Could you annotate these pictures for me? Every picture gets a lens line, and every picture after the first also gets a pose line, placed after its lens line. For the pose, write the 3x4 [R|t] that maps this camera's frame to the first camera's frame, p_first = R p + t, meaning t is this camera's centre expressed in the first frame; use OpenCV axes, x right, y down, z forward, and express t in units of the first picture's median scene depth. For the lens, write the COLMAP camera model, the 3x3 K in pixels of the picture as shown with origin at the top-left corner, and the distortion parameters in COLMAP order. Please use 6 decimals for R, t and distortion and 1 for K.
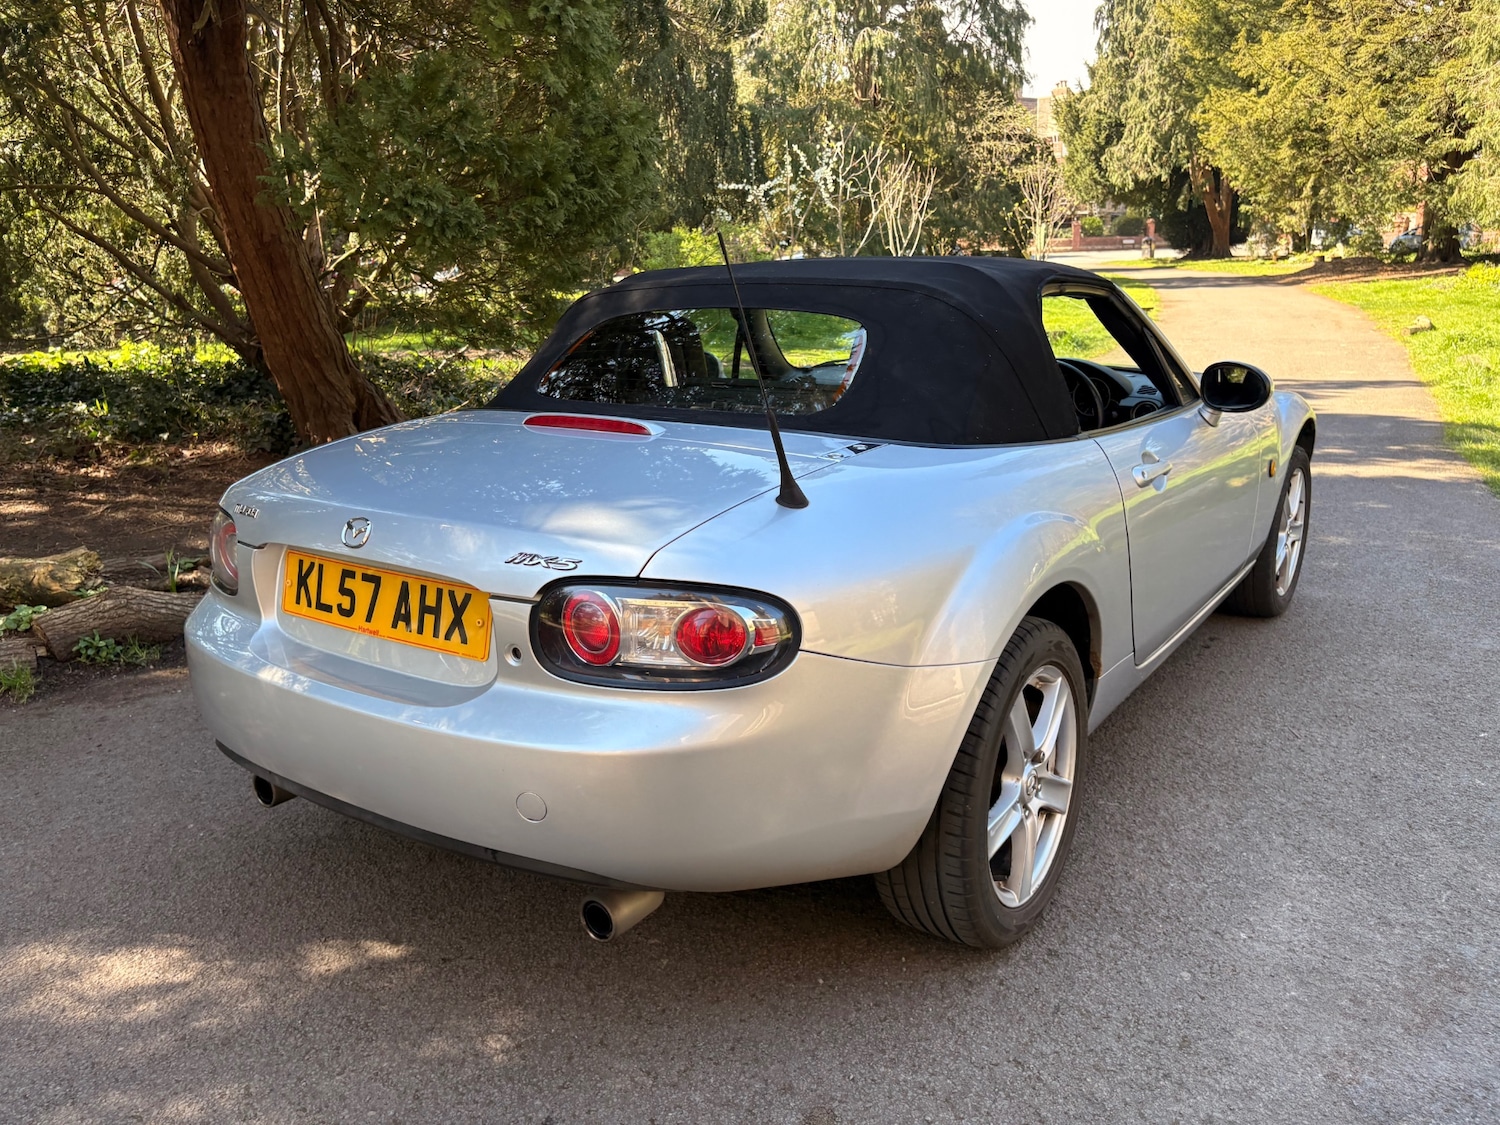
lens RADIAL K [[1133.4, 0, 750.0], [0, 1133.4, 562.5], [0, 0, 1]] dist [0.043136, -0.041262]
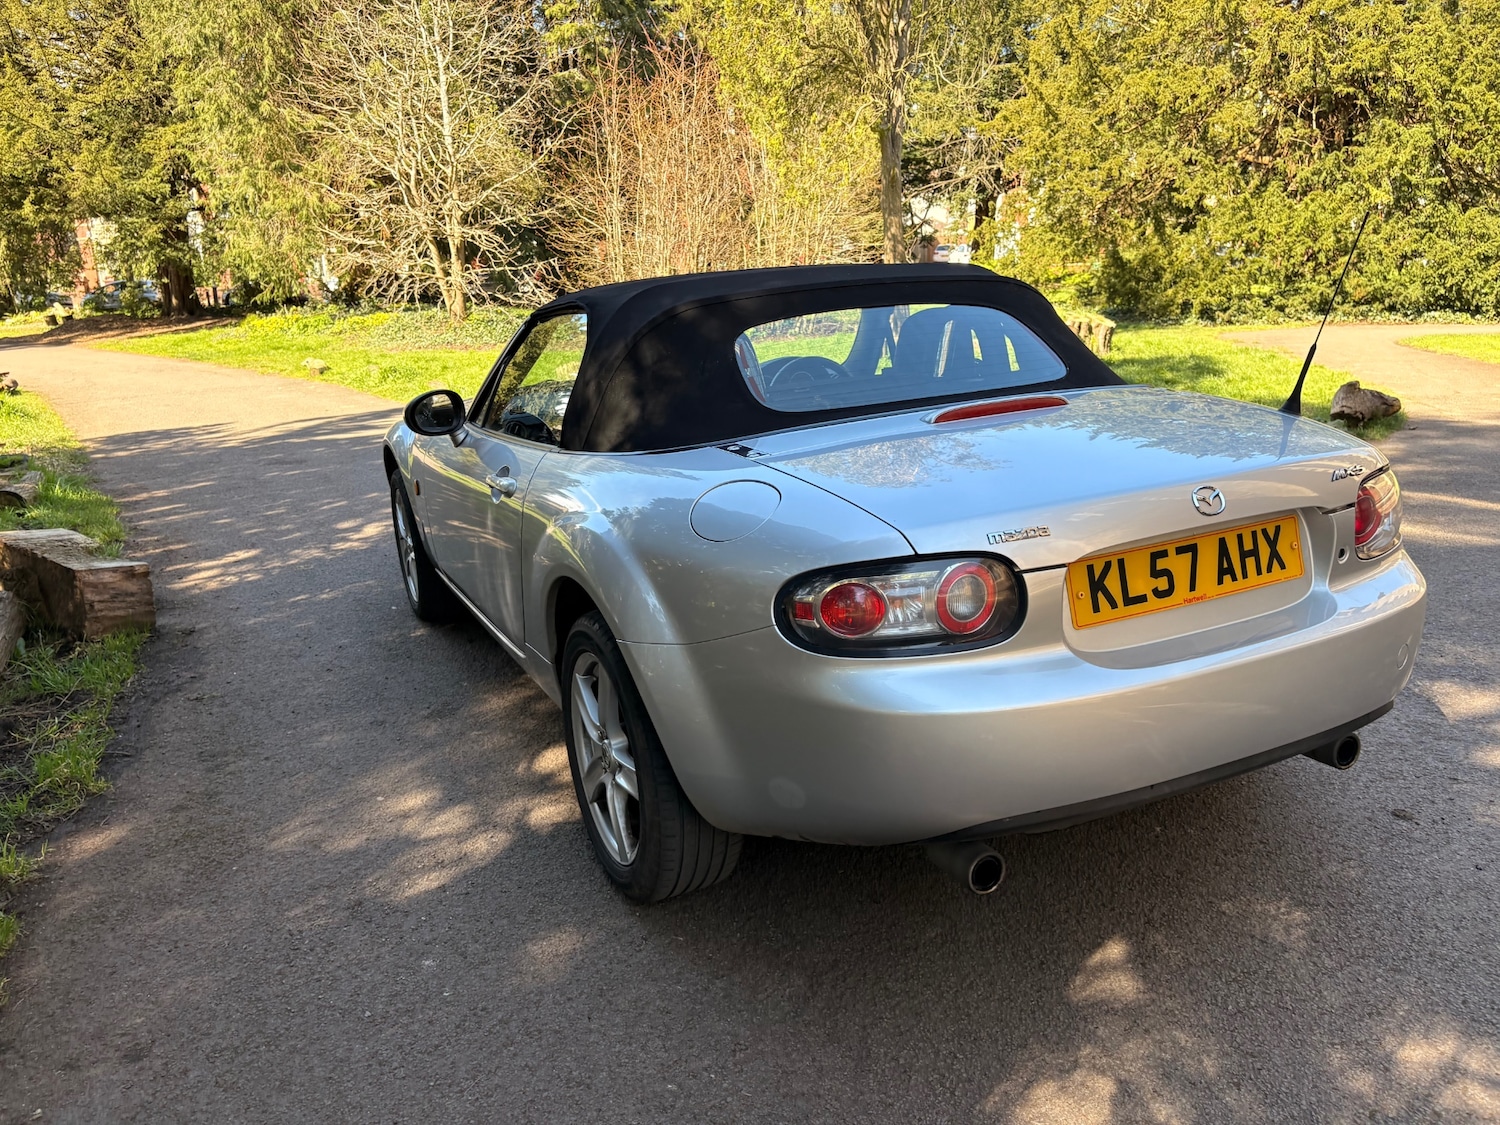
lens RADIAL K [[1187.4, 0, 636.6], [0, 1187.4, 585.8], [0, 0, 1]] dist [0.049535, -0.040584]
pose [[0.498136, -0.228520, 0.836444, -1.449696], [0.267921, 0.958008, 0.102174, -0.191875], [-0.824669, 0.173204, 0.538444, 0.810954]]
